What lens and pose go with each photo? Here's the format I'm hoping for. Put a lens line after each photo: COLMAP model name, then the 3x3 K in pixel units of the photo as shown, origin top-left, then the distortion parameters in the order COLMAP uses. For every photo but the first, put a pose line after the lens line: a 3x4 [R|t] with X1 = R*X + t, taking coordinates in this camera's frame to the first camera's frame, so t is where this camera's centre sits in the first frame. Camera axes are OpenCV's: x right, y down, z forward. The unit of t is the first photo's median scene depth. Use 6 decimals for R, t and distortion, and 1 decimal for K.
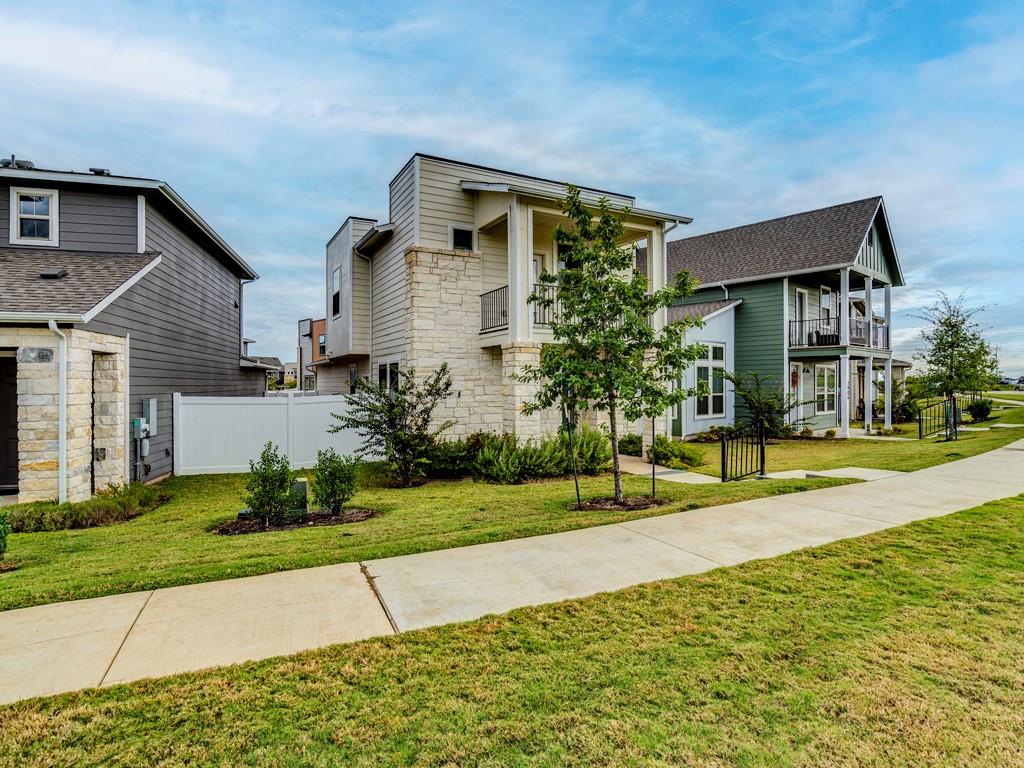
lens RADIAL K [[572.8, 0, 517.5], [0, 572.8, 377.5], [0, 0, 1]] dist [-0.015775, 0.008606]
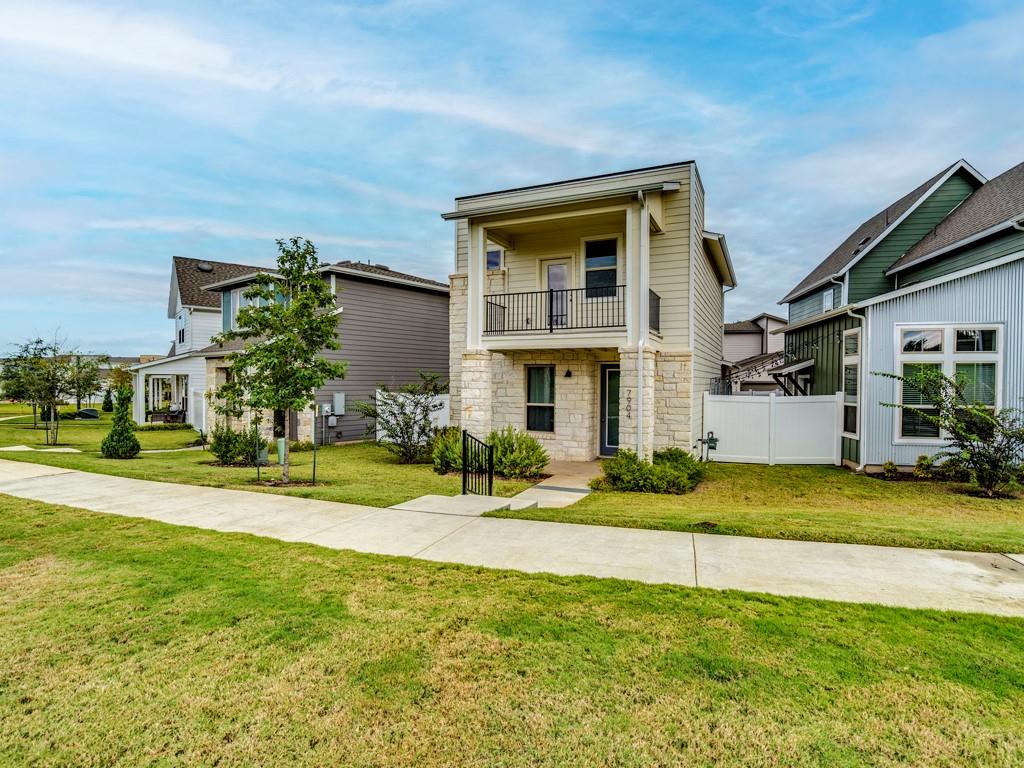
lens RADIAL K [[542.0, 0, 505.2], [0, 542.0, 381.7], [0, 0, 1]] dist [-0.010961, 0.004883]
pose [[0.582840, 0.005813, -0.812566, 0.783471], [0.002709, 0.999955, 0.009096, -0.007752], [0.812583, -0.007503, 0.582798, 0.378898]]
